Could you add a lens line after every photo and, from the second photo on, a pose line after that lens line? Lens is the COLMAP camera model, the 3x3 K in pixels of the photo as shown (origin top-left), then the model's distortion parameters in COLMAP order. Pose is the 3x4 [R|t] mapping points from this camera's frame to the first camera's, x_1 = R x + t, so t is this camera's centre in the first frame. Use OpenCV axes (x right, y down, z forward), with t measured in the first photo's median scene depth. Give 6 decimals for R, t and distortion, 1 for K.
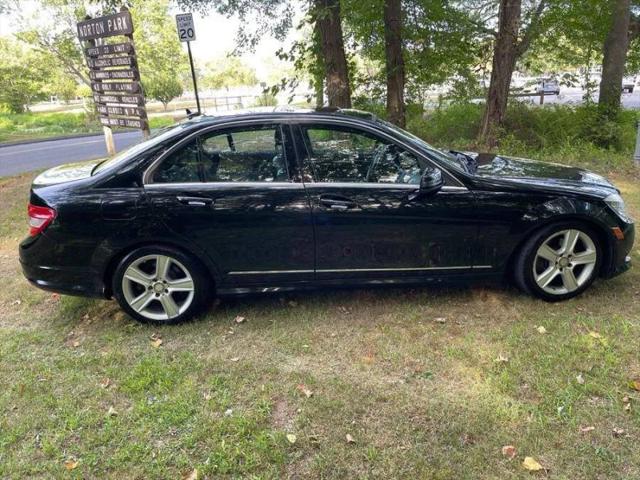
lens RADIAL K [[484.4, 0, 329.9], [0, 484.4, 238.4], [0, 0, 1]] dist [0.075188, -0.108281]
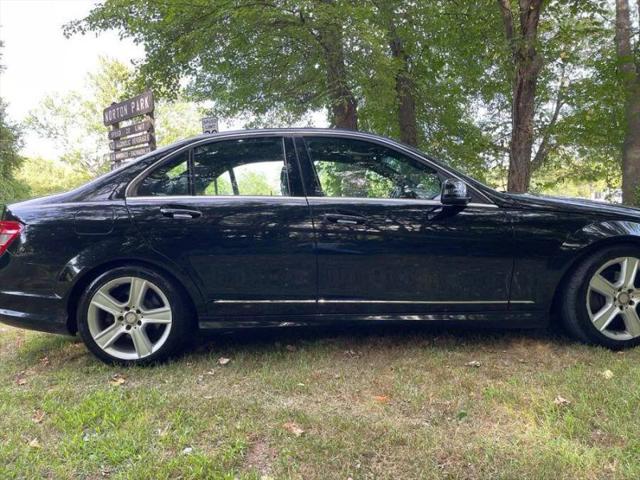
lens RADIAL K [[484.4, 0, 324.9], [0, 484.4, 240.9], [0, 0, 1]] dist [0.075188, -0.108281]
pose [[0.998683, 0.008468, -0.050600, 0.023162], [-0.020291, 0.971058, -0.237981, 0.160624], [0.047120, 0.238694, 0.969951, 0.165798]]
